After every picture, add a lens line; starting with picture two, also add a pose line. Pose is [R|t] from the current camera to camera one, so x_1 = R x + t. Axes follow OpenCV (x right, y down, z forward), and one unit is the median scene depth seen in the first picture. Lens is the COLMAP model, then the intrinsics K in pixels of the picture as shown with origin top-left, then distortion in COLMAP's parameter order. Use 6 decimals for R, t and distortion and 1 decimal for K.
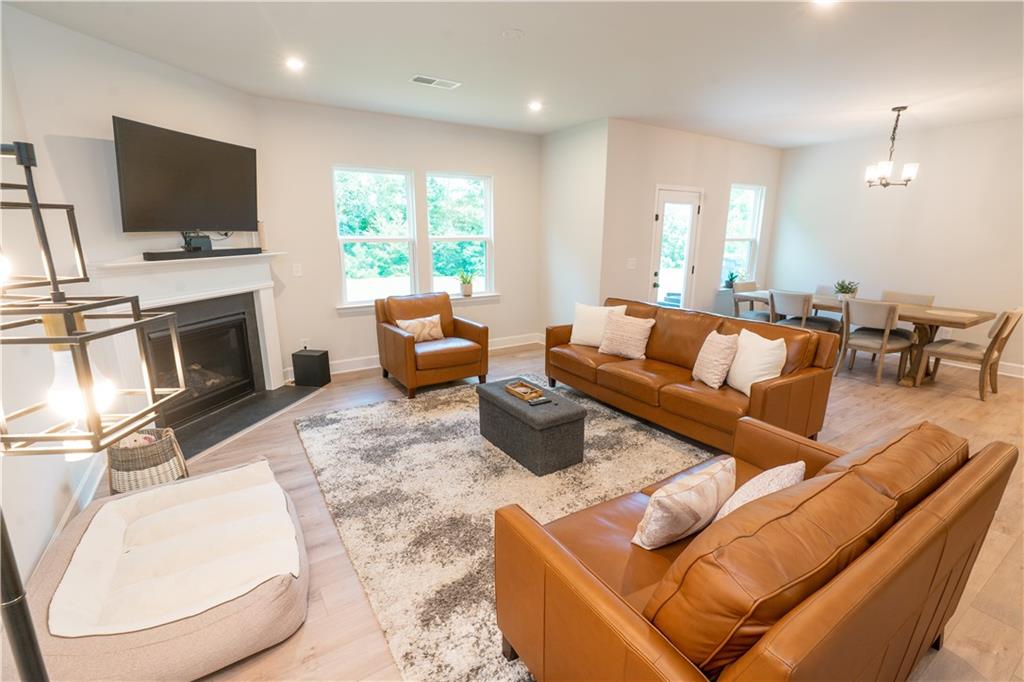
lens RADIAL K [[461.4, 0, 512.0], [0, 461.4, 341.0], [0, 0, 1]] dist [-0.001966, 0.000110]
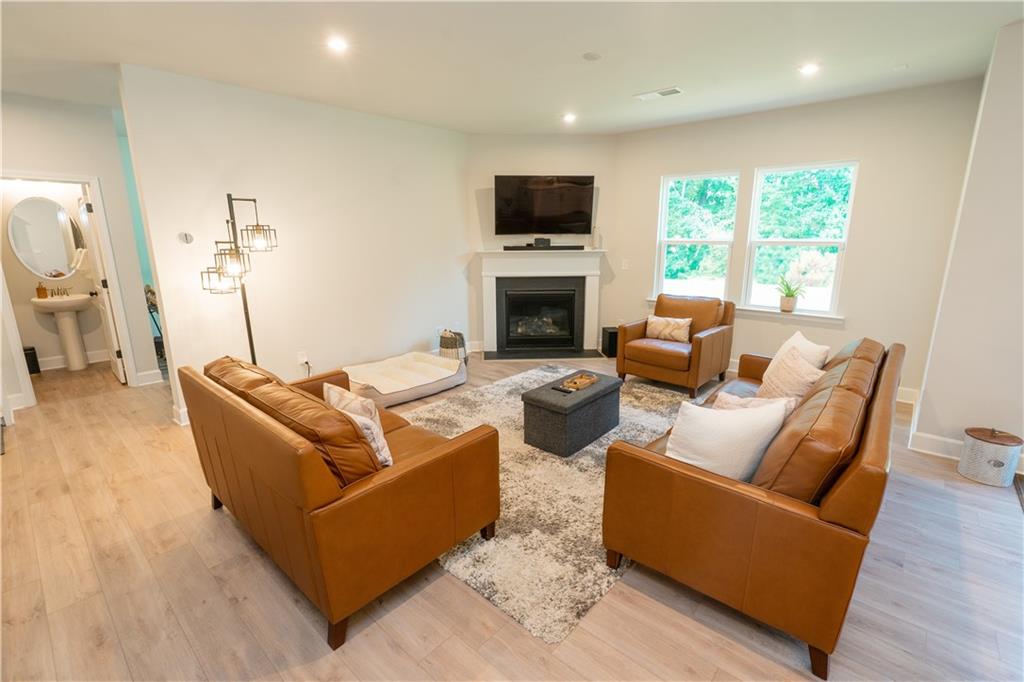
lens RADIAL K [[466.7, 0, 512.0], [0, 466.7, 341.0], [0, 0, 1]] dist [-0.008870, -0.000009]
pose [[0.258748, 0.211825, -0.942433, 0.765239], [-0.220107, 0.962921, 0.156000, -0.091085], [0.940533, 0.167071, 0.295778, 0.396510]]
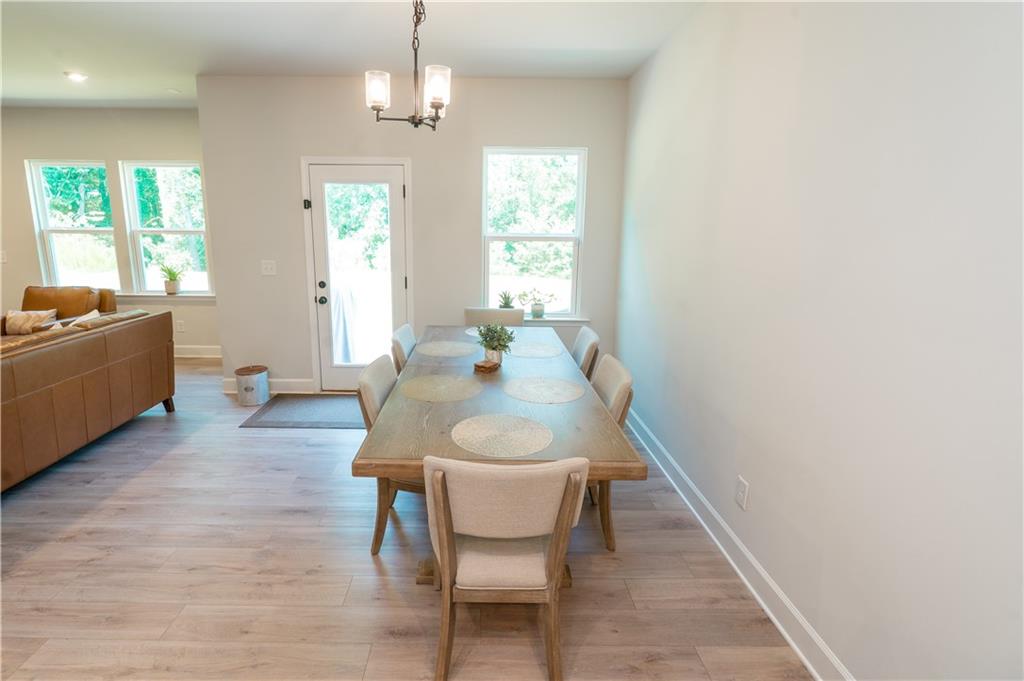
lens RADIAL K [[496.7, 0, 488.9], [0, 496.7, 315.7], [0, 0, 1]] dist [-0.001228, -0.000010]
pose [[0.832153, 0.102082, -0.545070, 1.272360], [-0.133856, 0.990823, -0.018793, -0.160587], [0.538149, 0.088599, 0.838180, 0.695712]]
